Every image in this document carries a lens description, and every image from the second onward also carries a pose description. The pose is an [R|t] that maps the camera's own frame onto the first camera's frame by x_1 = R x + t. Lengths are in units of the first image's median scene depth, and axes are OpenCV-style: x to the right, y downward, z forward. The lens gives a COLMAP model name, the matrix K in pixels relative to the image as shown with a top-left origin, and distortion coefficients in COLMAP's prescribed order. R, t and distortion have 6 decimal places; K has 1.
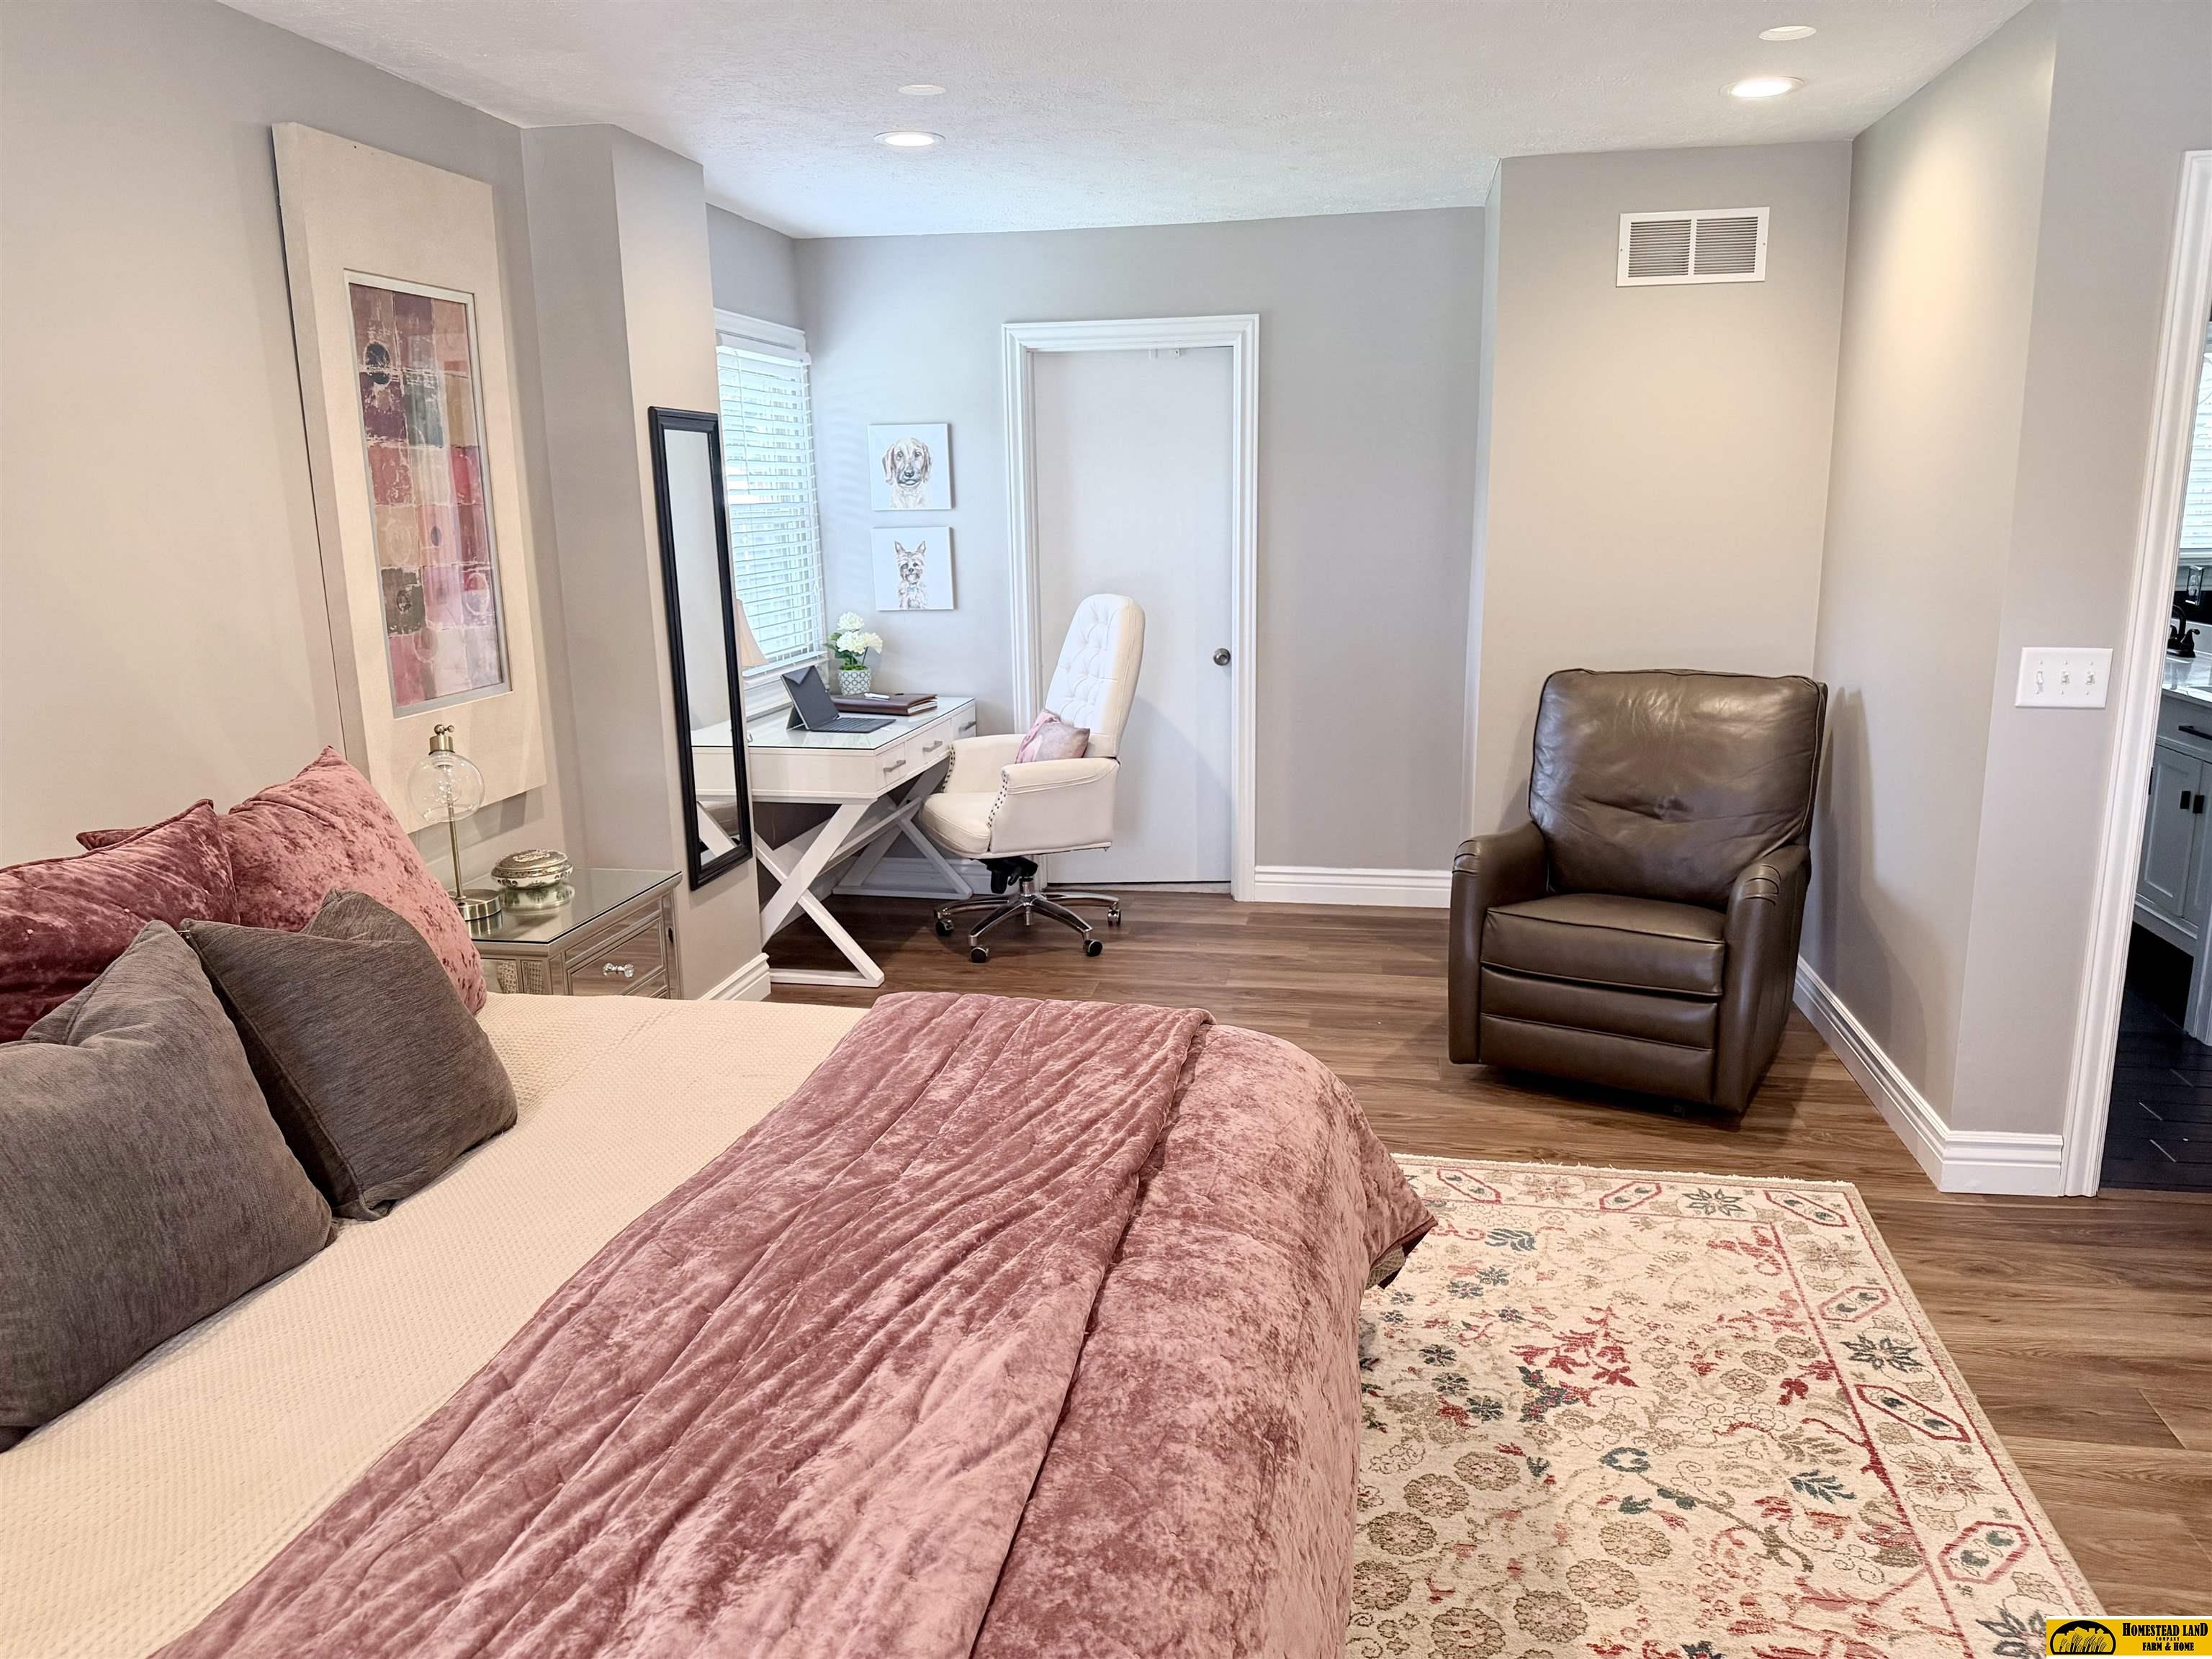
lens RADIAL K [[1554.6, 0, 1111.8], [0, 1554.6, 831.3], [0, 0, 1]] dist [0.041351, -0.006948]
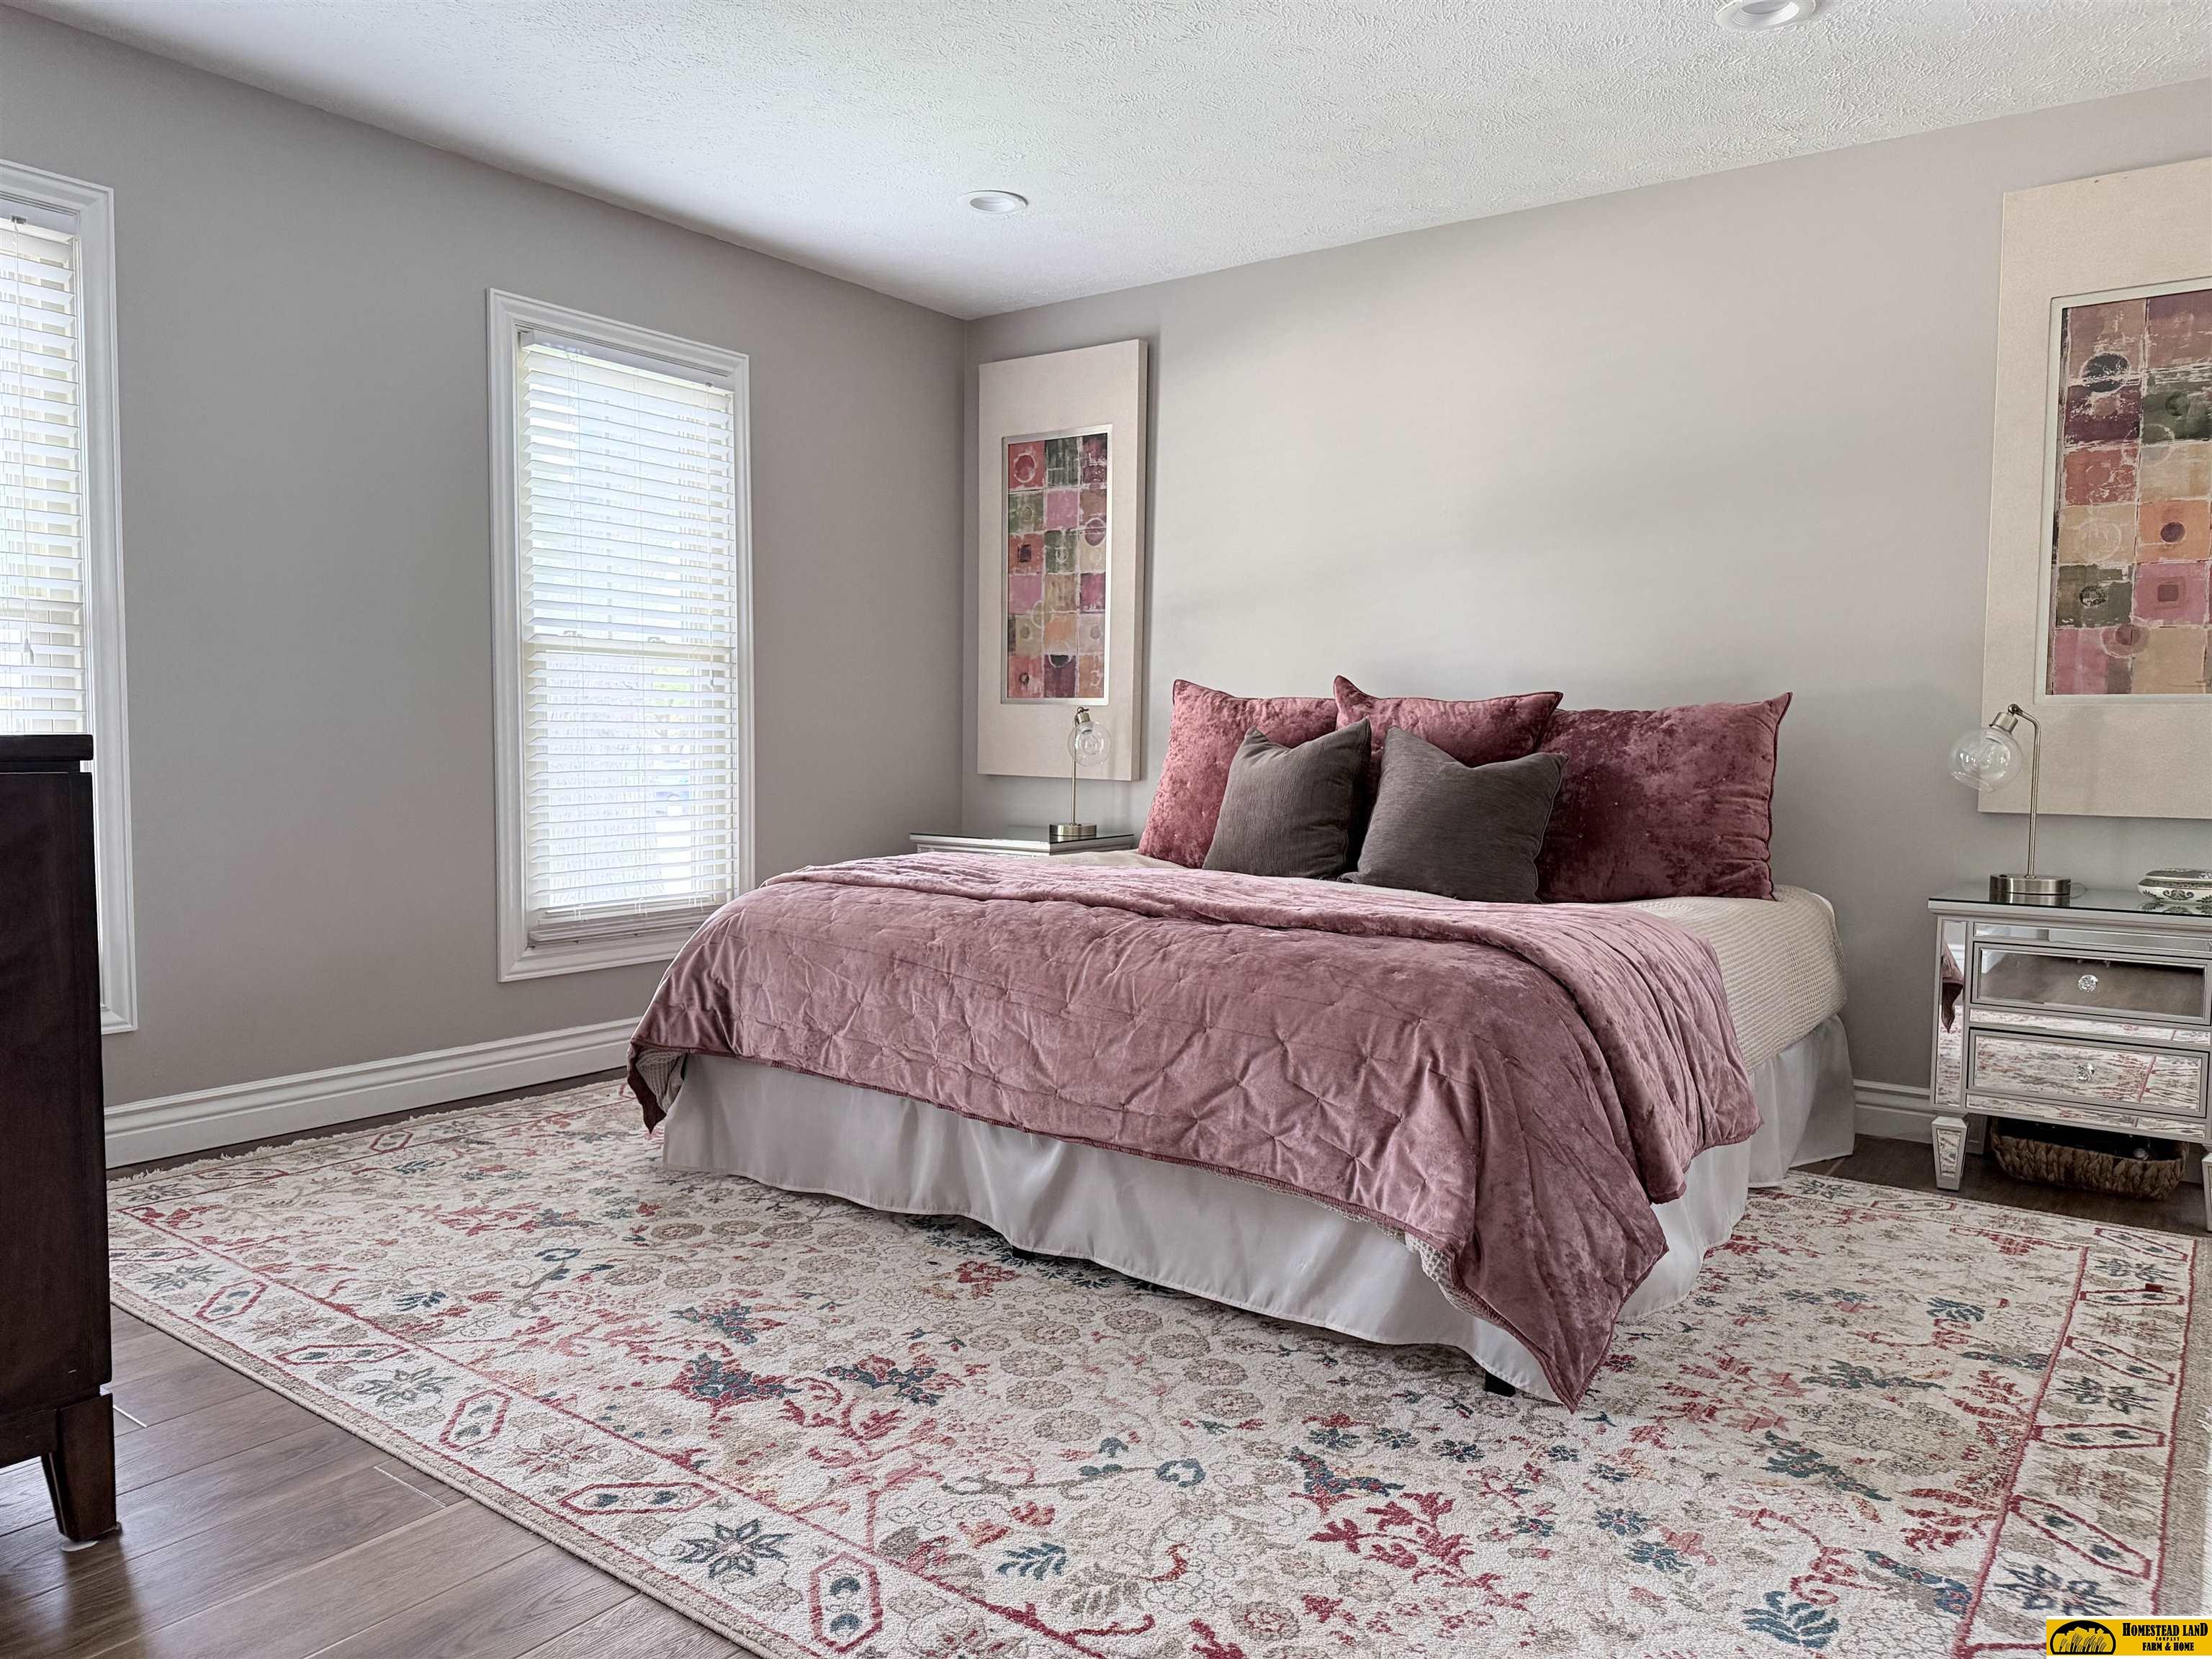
lens RADIAL K [[1554.6, 0, 1107.8], [0, 1554.6, 826.0], [0, 0, 1]] dist [0.041351, -0.006948]
pose [[-0.438351, 0.058650, -0.896888, 0.957280], [-0.211410, 0.963144, 0.166309, -0.044616], [0.873587, 0.262513, -0.409796, 1.101578]]
